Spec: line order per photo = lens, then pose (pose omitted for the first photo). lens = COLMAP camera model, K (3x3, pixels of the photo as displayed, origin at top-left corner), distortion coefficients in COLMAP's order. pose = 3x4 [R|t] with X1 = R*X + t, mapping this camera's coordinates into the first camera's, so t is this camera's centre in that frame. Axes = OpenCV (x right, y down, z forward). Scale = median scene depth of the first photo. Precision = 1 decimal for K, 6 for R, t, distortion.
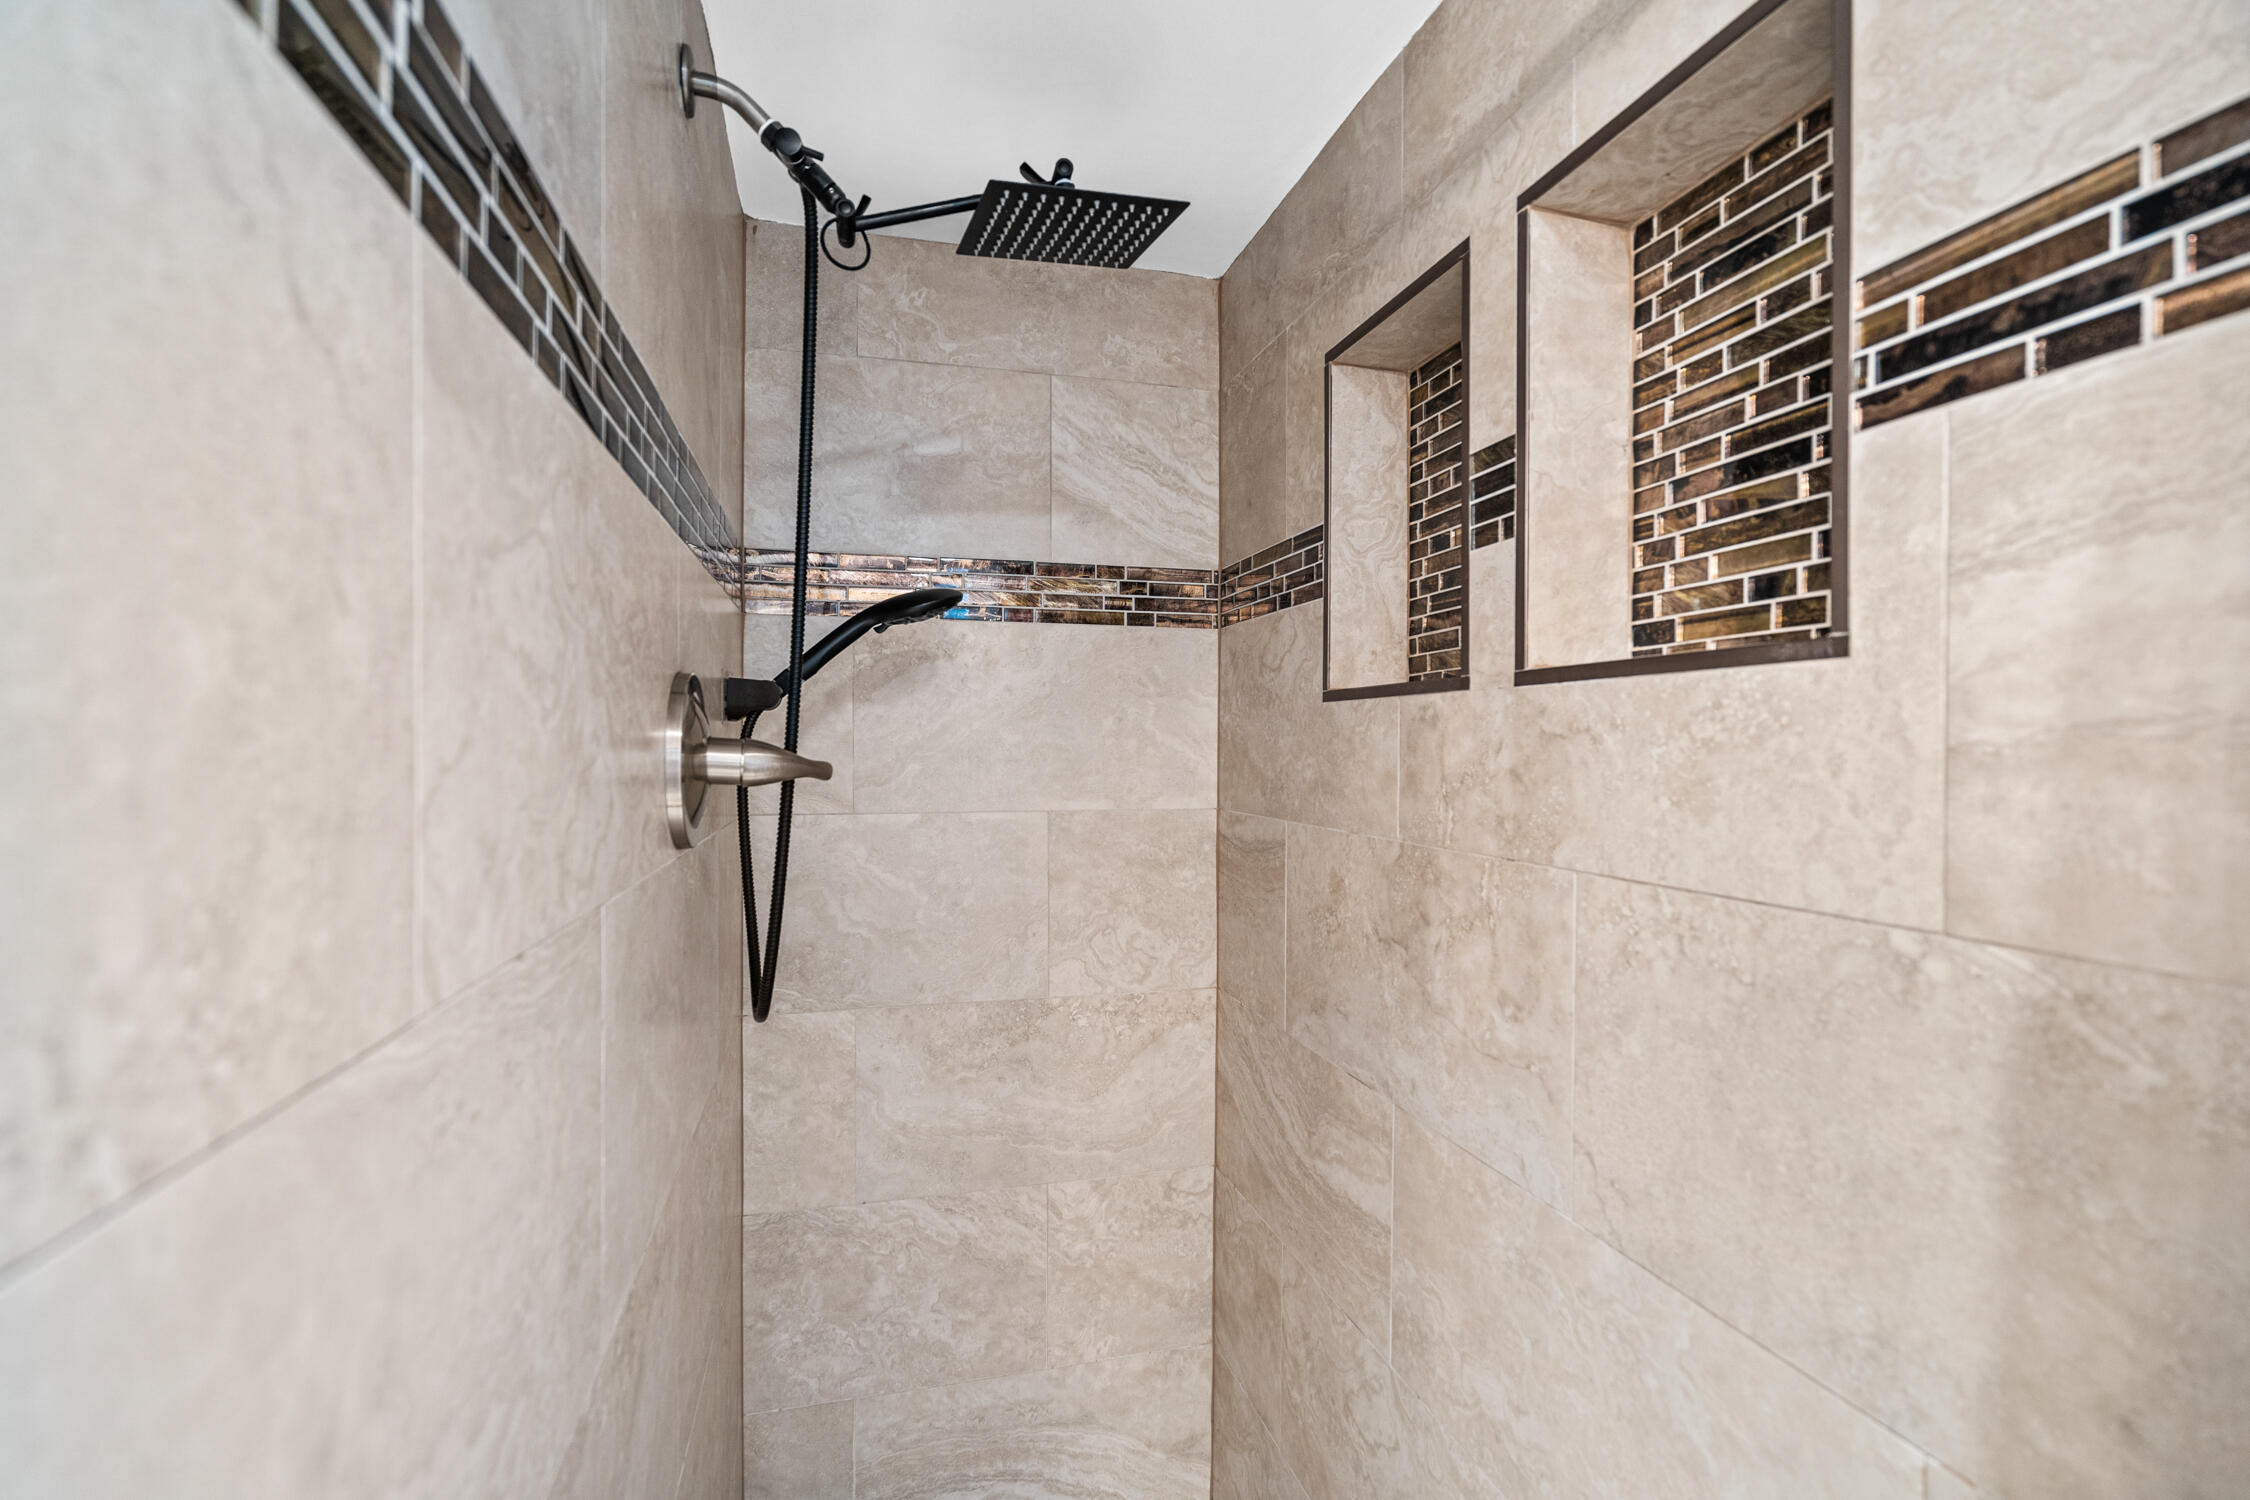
lens RADIAL K [[1010.7, 0, 1115.8], [0, 1010.7, 751.4], [0, 0, 1]] dist [-0.003930, 0.000503]
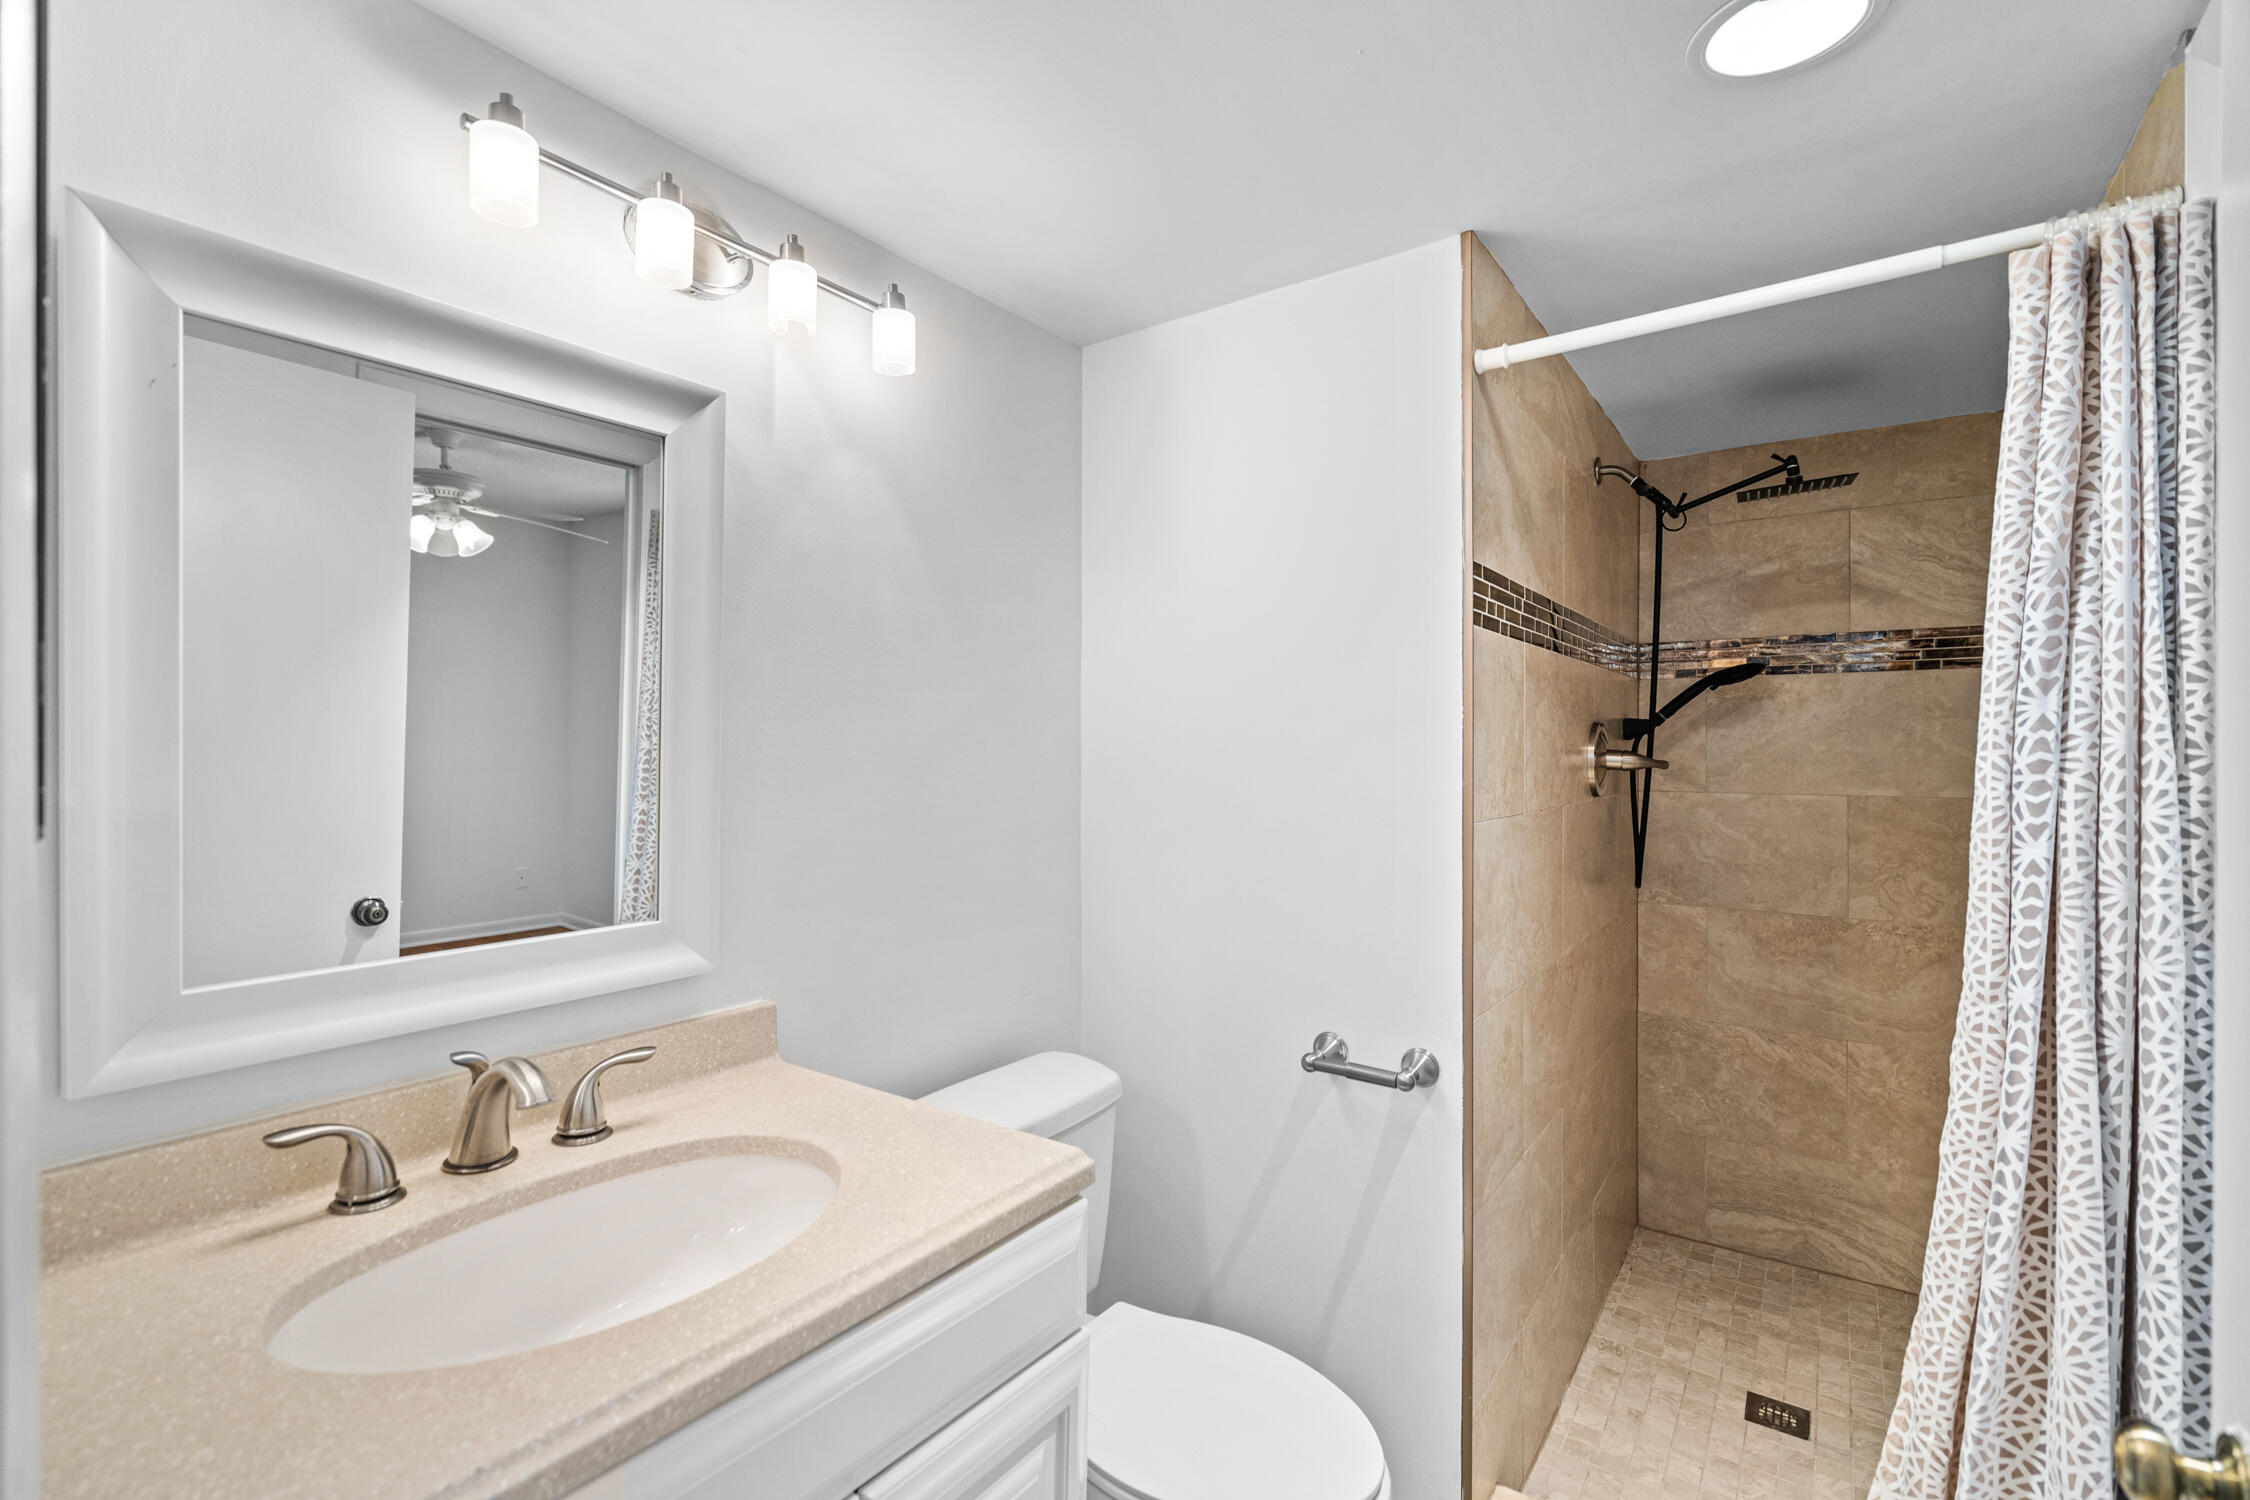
lens RADIAL K [[1010.7, 0, 1115.8], [0, 1010.7, 751.4], [0, 0, 1]] dist [-0.003930, 0.000503]
pose [[0.632366, 0.000636, -0.774669, 0.417460], [-0.003254, 0.999993, -0.001835, -0.001028], [0.774663, 0.003681, 0.632364, -0.825328]]
